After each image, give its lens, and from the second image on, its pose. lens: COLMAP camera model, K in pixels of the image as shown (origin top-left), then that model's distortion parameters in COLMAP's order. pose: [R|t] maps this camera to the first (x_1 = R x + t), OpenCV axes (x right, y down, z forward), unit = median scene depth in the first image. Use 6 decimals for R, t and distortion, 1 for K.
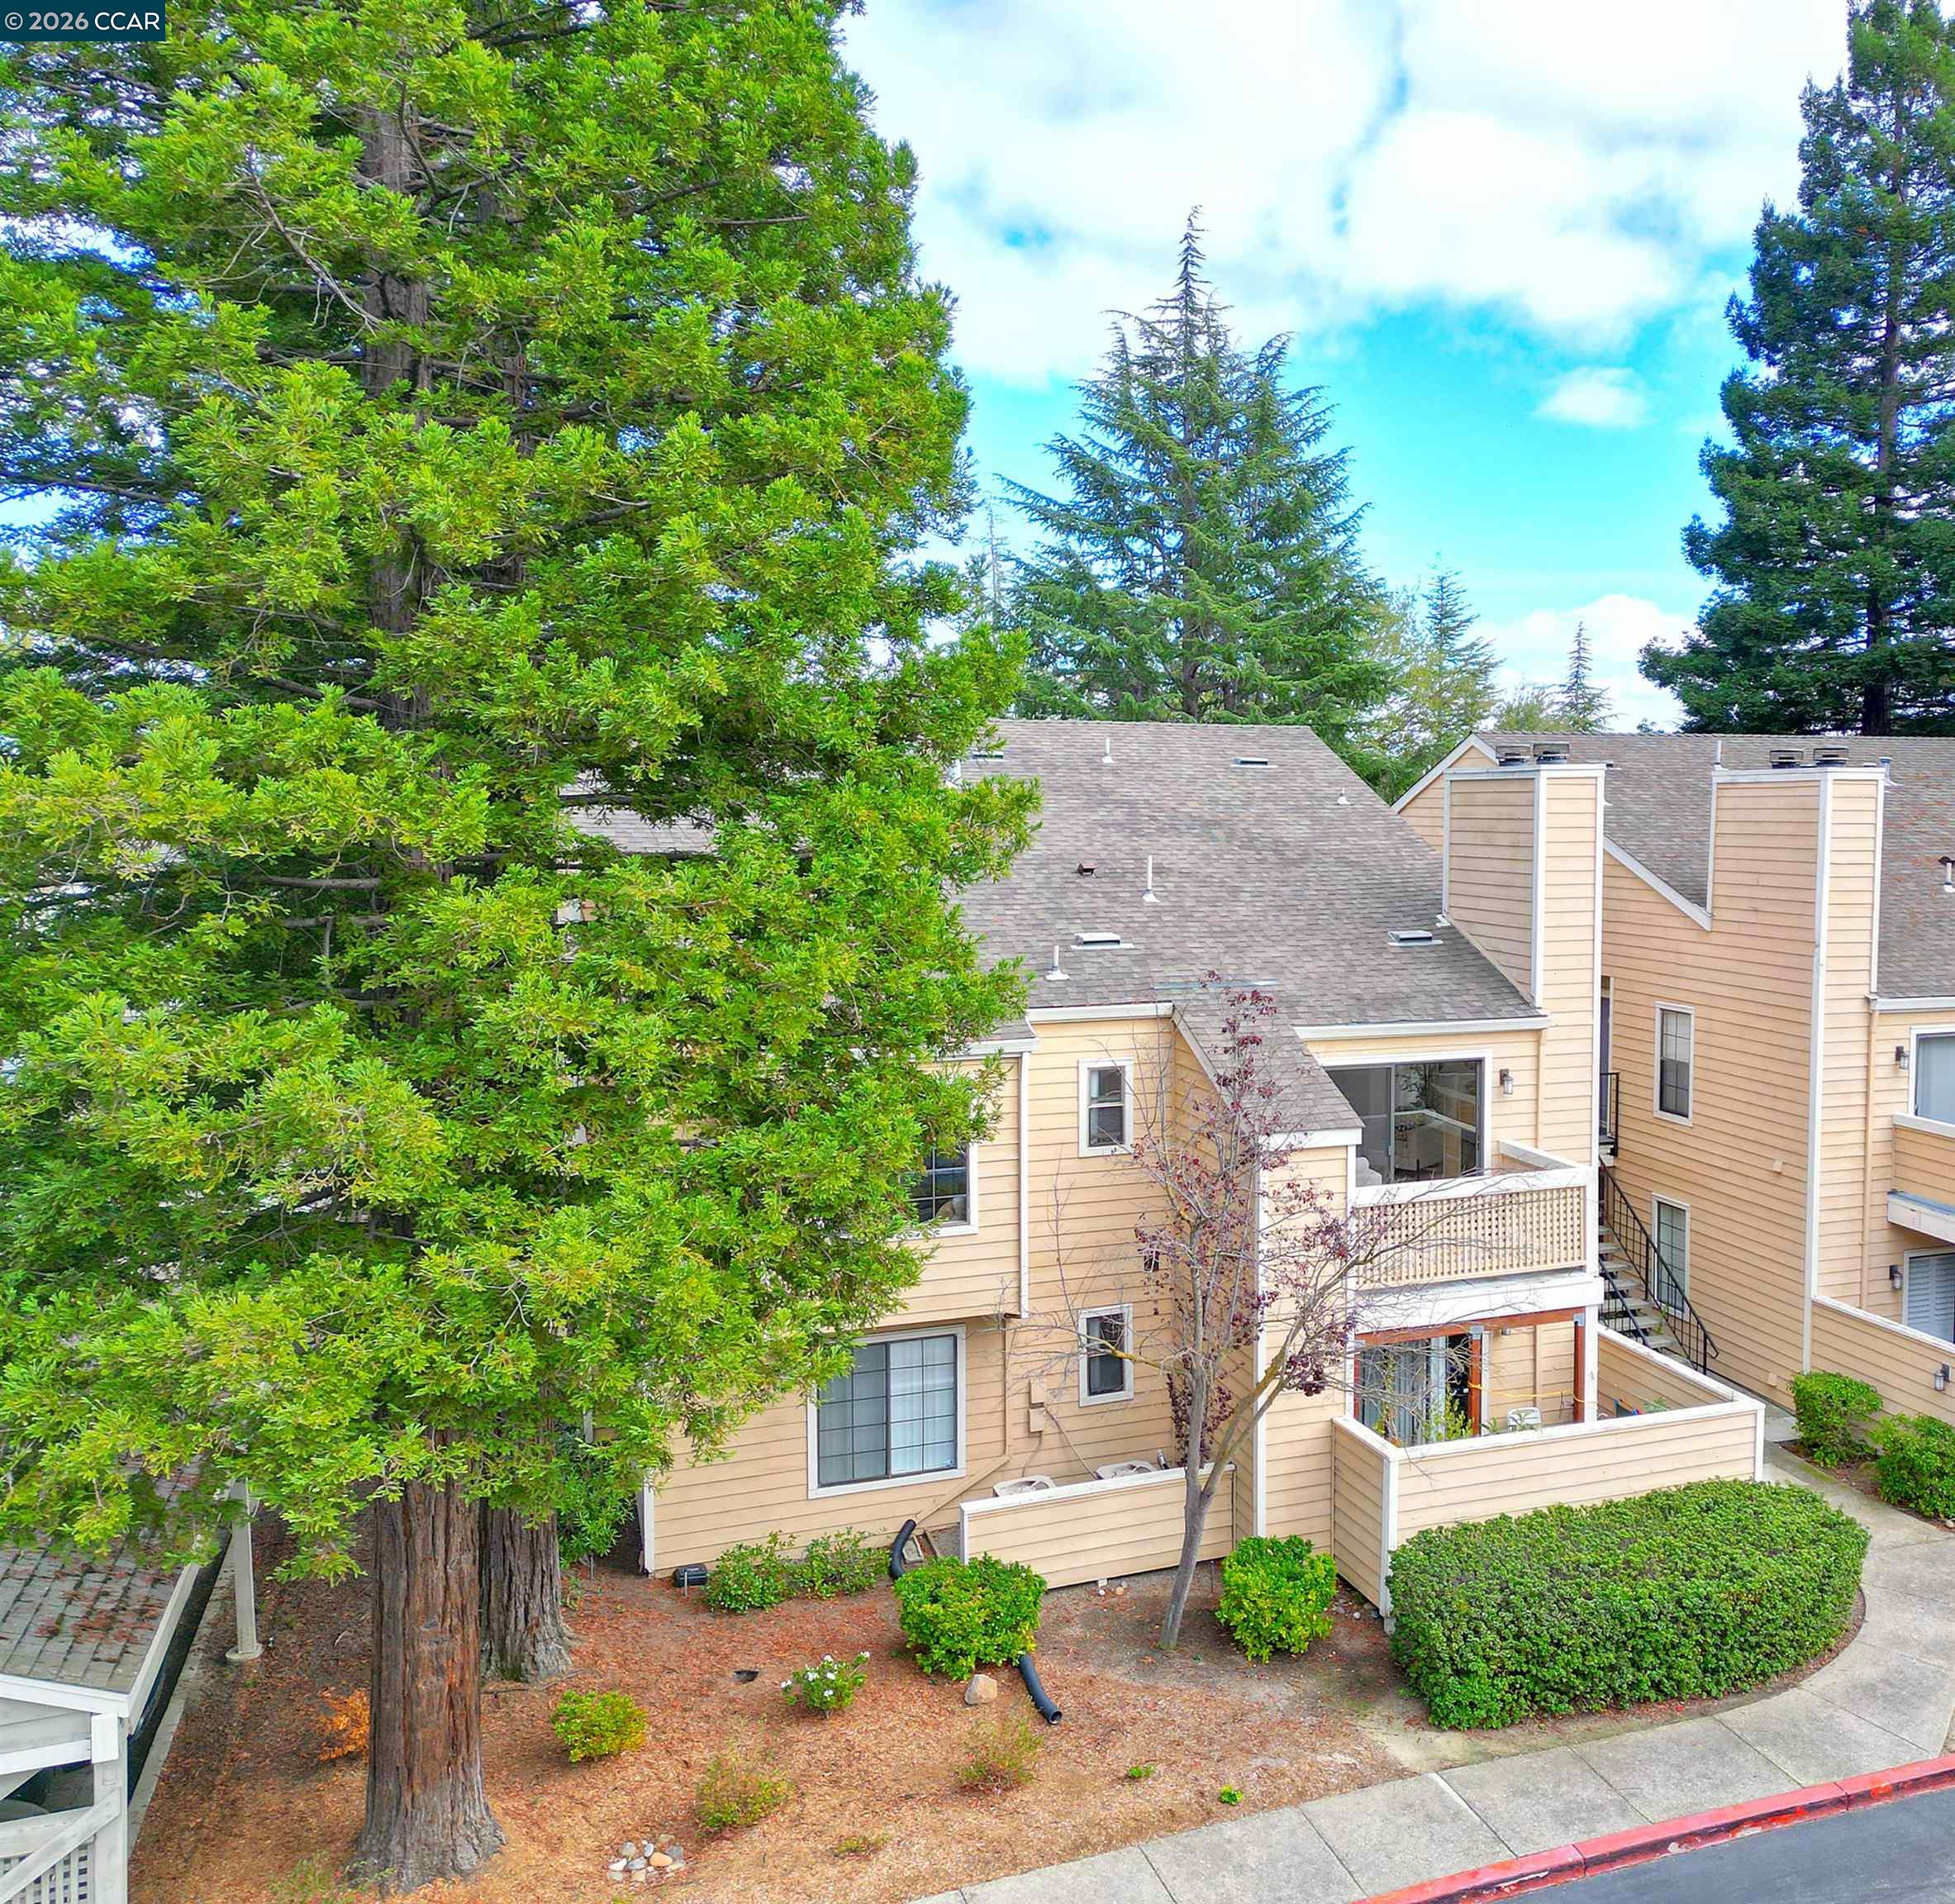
lens RADIAL K [[1789.0, 0, 1173.9], [0, 1789.0, 948.6], [0, 0, 1]] dist [0.063358, 0.000000]
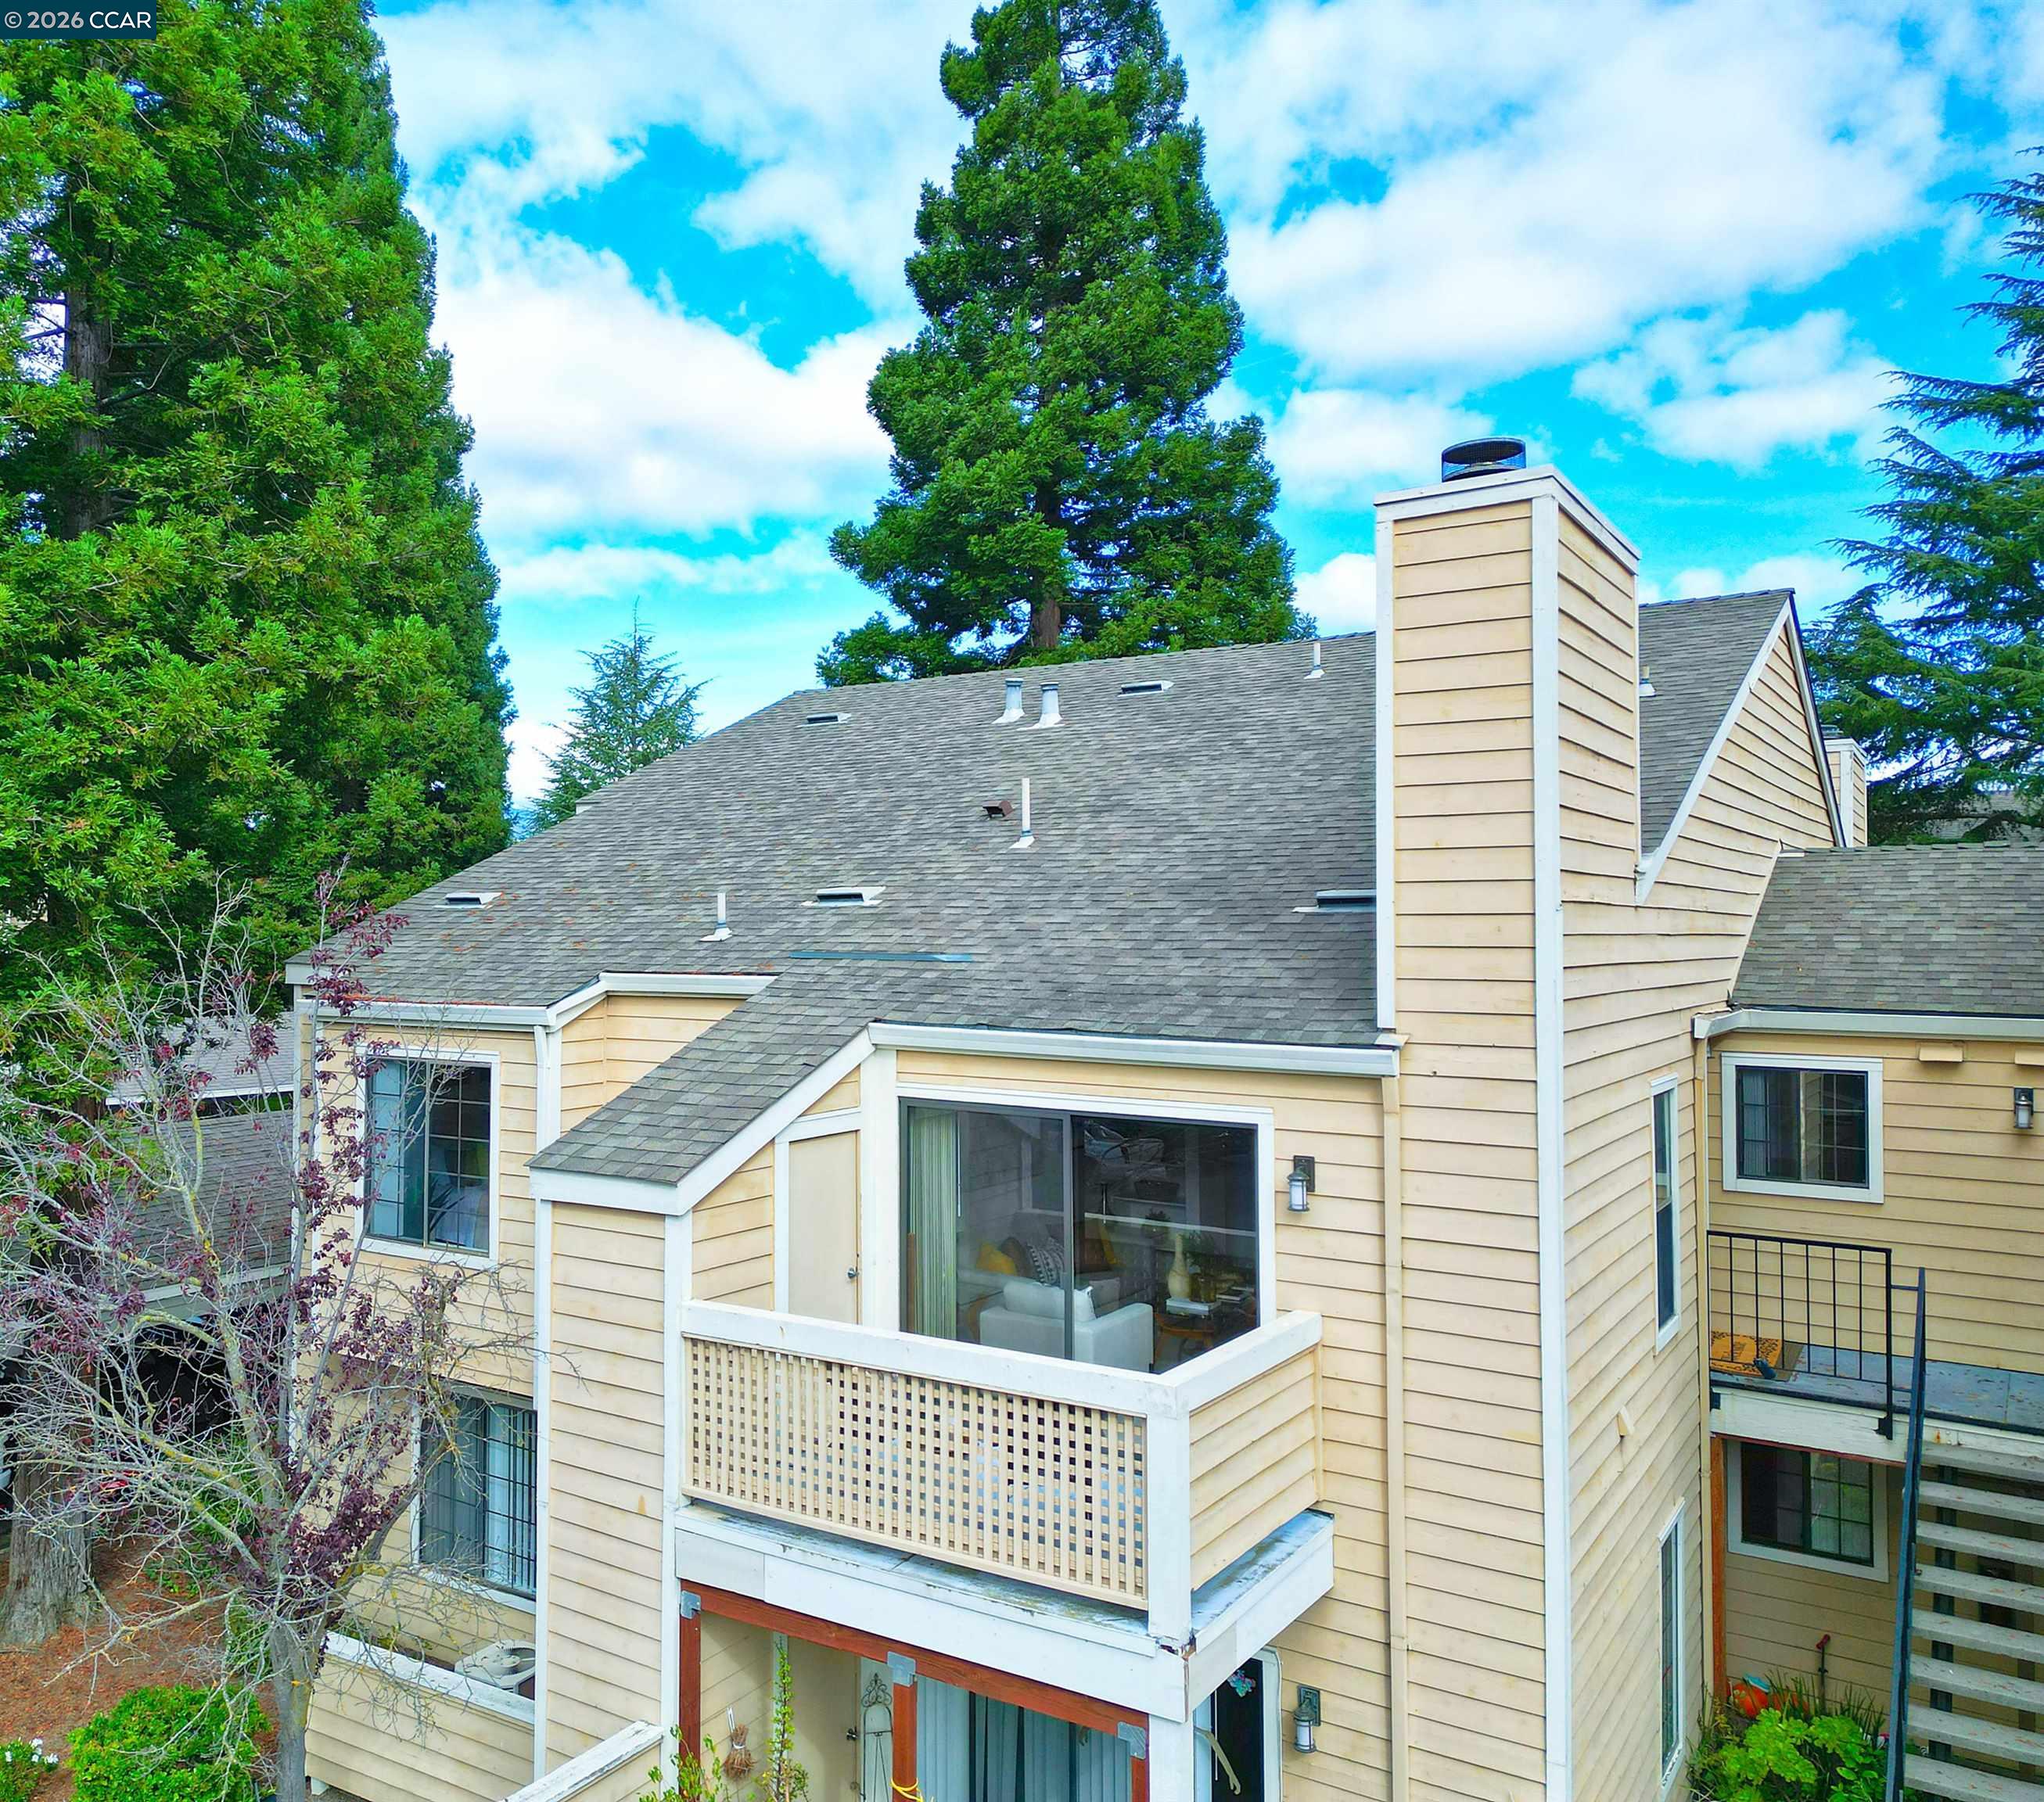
lens RADIAL K [[1635.6, 0, 830.1], [0, 1635.6, 907.6], [0, 0, 1]] dist [0.060468, -0.039206]
pose [[0.563812, -0.008442, -0.825860, 0.465228], [-0.067228, 0.996160, -0.056080, 0.034940], [0.823163, 0.087139, 0.561079, 0.646260]]
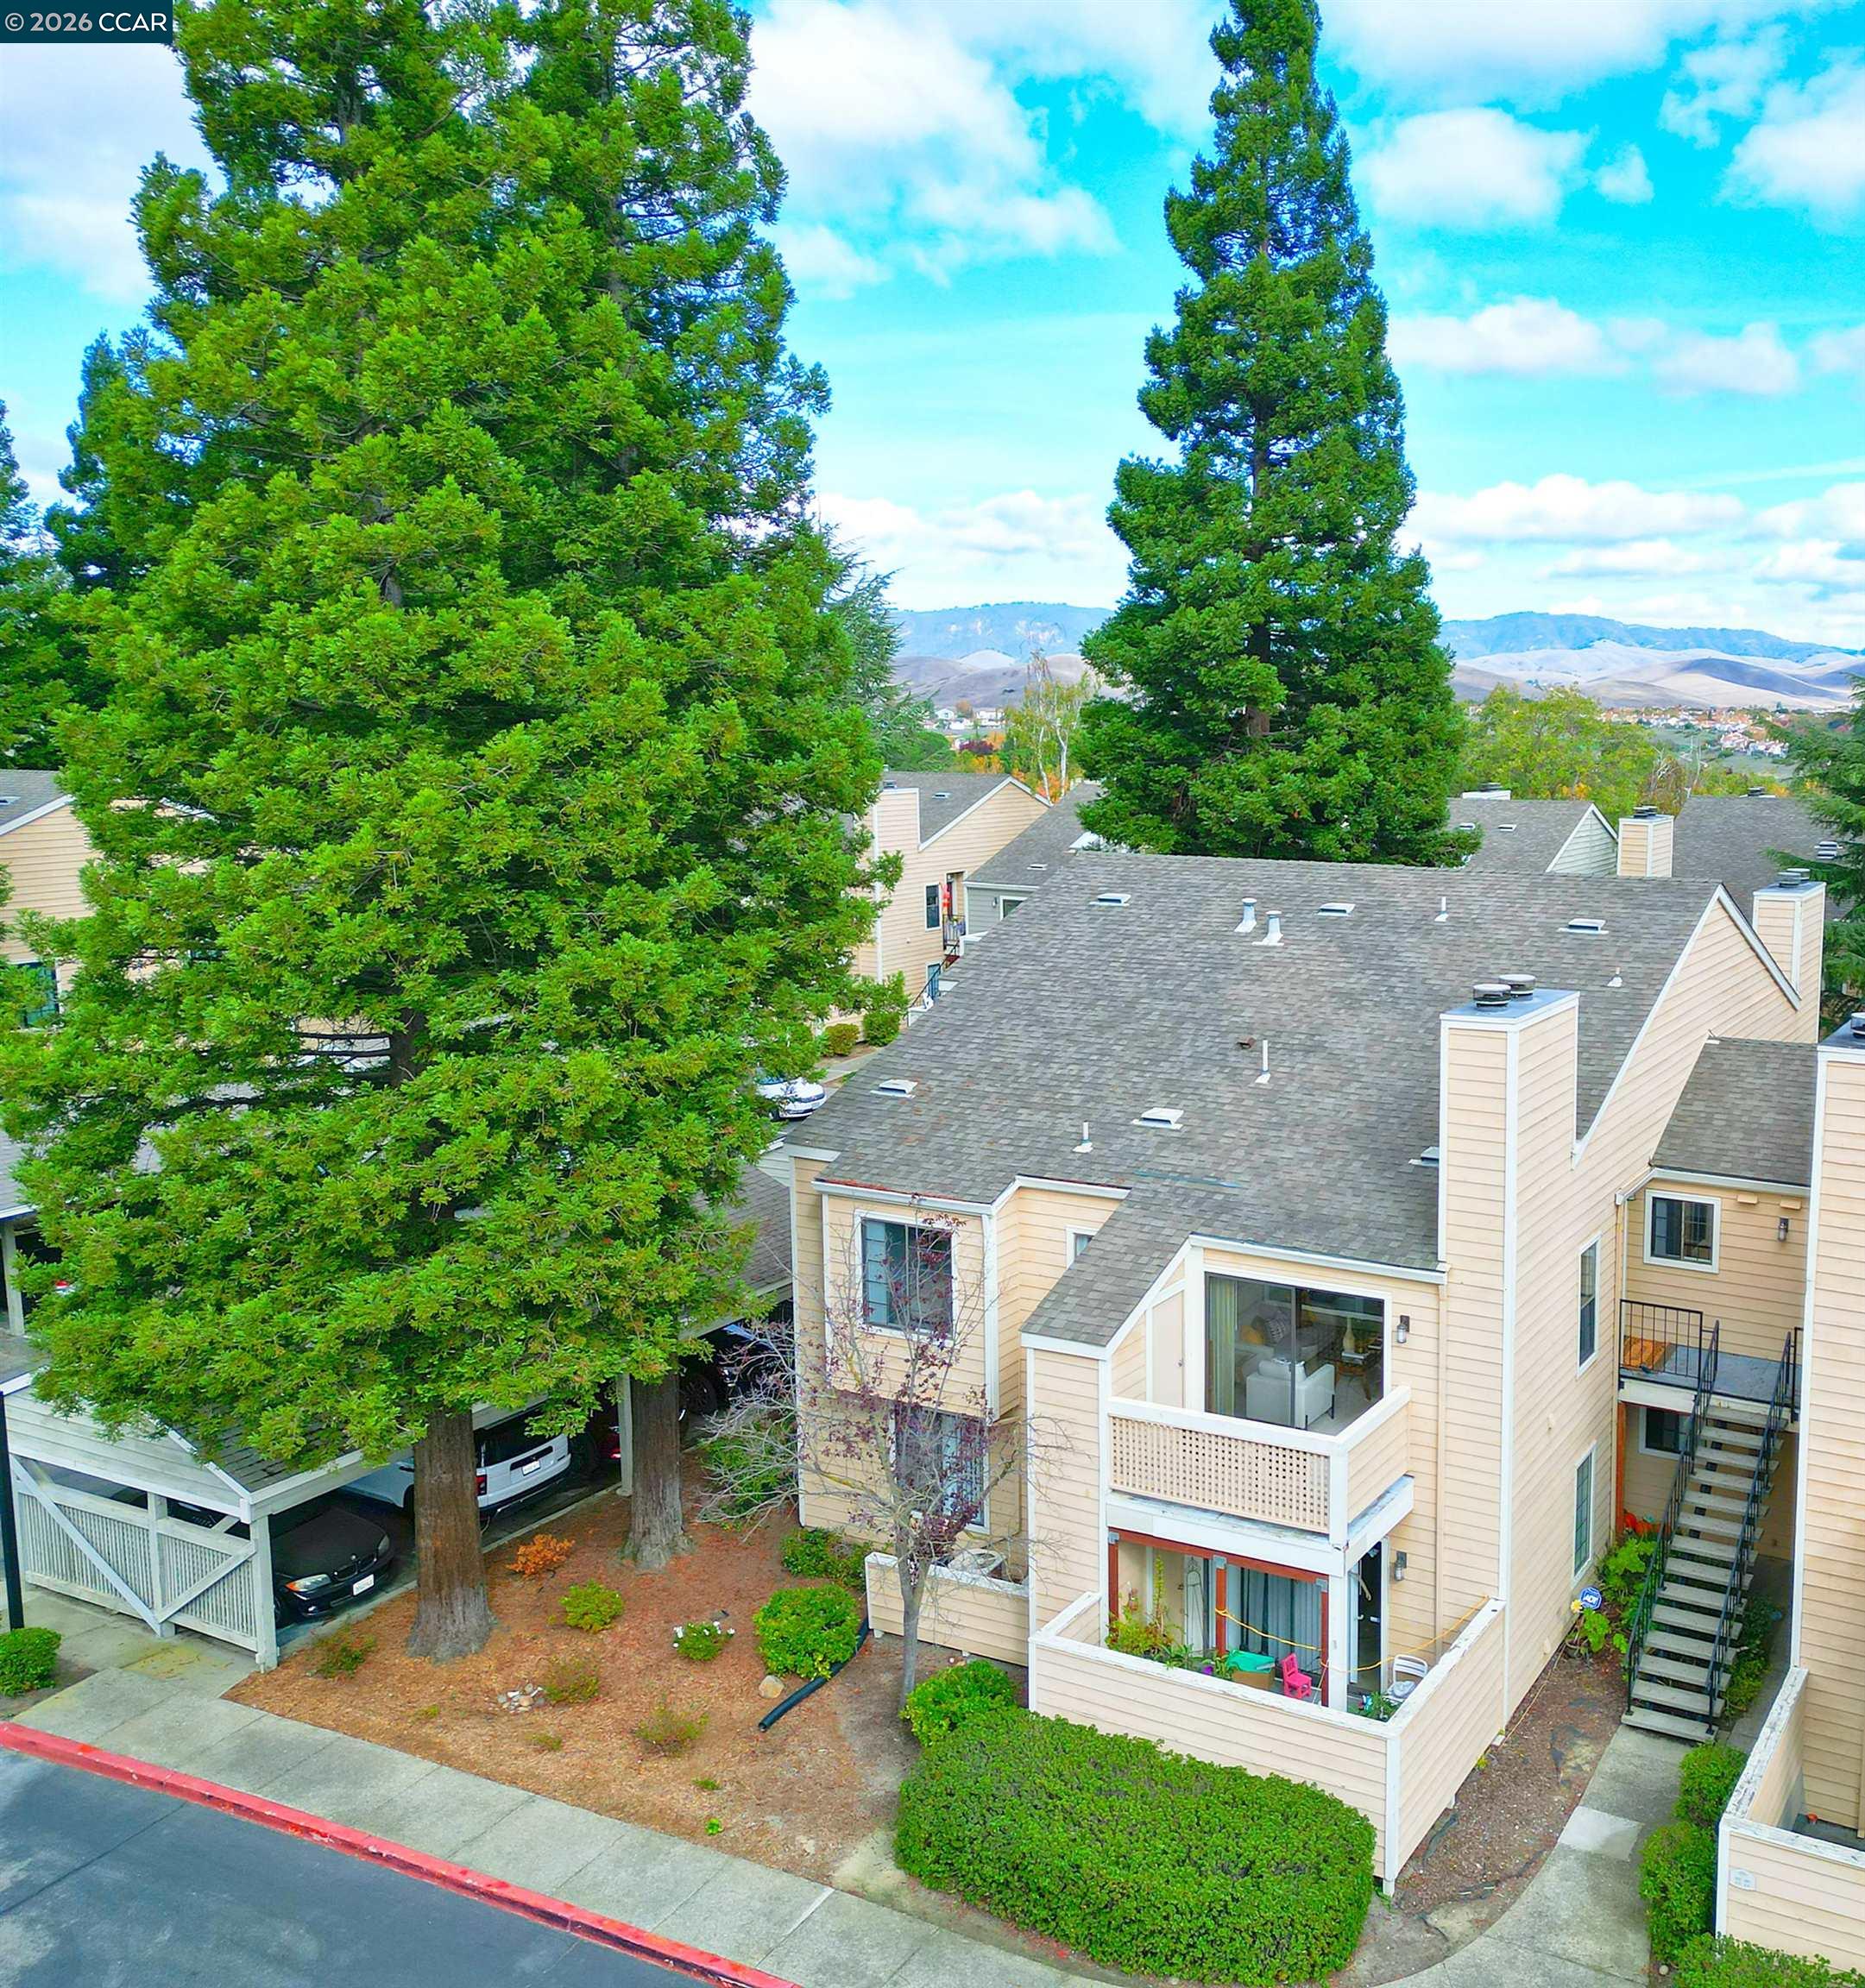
lens RADIAL K [[1788.1, 0, 1282.3], [0, 1788.1, 989.1], [0, 0, 1]] dist [0.059745, -0.041885]
pose [[0.684797, 0.109077, -0.720525, 0.819602], [-0.057426, 0.993737, 0.095858, -0.199466], [0.726468, -0.024266, 0.686772, 0.277930]]
